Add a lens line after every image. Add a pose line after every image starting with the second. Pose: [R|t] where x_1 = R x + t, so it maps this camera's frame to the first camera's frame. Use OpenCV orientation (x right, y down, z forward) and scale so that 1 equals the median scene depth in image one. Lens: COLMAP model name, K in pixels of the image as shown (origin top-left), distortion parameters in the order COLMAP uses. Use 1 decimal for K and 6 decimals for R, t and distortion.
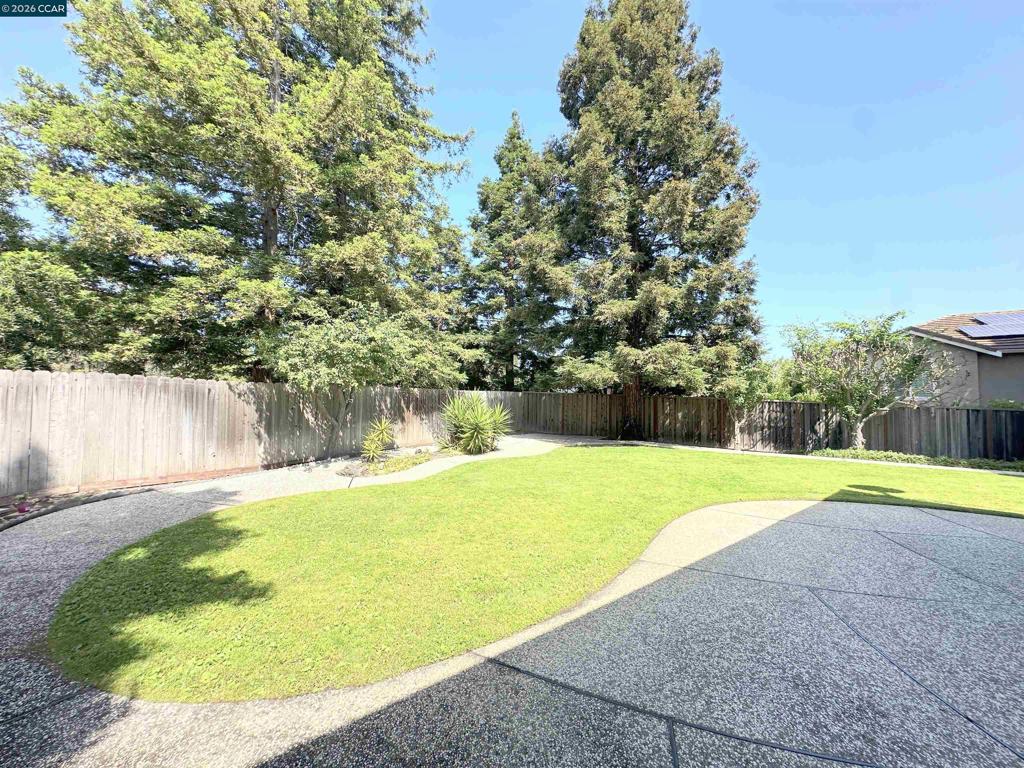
lens RADIAL K [[409.8, 0, 511.9], [0, 409.8, 384.3], [0, 0, 1]] dist [-0.000172, 0.000244]
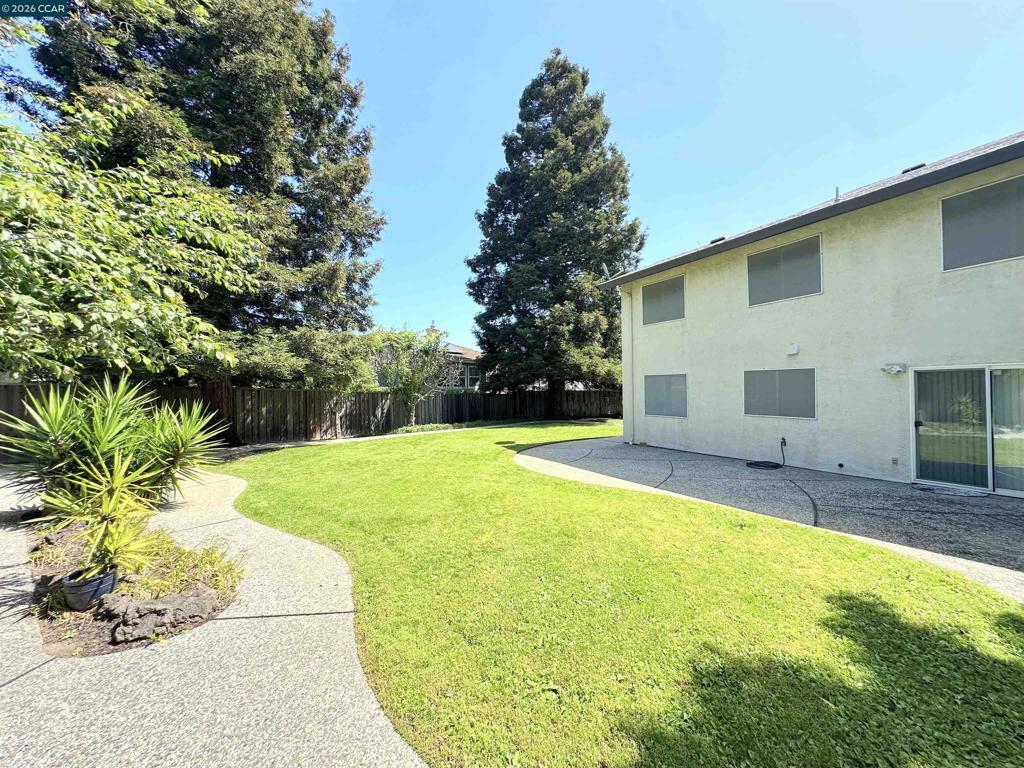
lens RADIAL K [[409.8, 0, 511.8], [0, 409.8, 384.7], [0, 0, 1]] dist [-0.000172, 0.000244]
pose [[0.149199, 0.001710, 0.988806, -0.418117], [-0.024520, 0.999697, 0.001971, 0.009023], [-0.988503, -0.024540, 0.149196, 0.414328]]
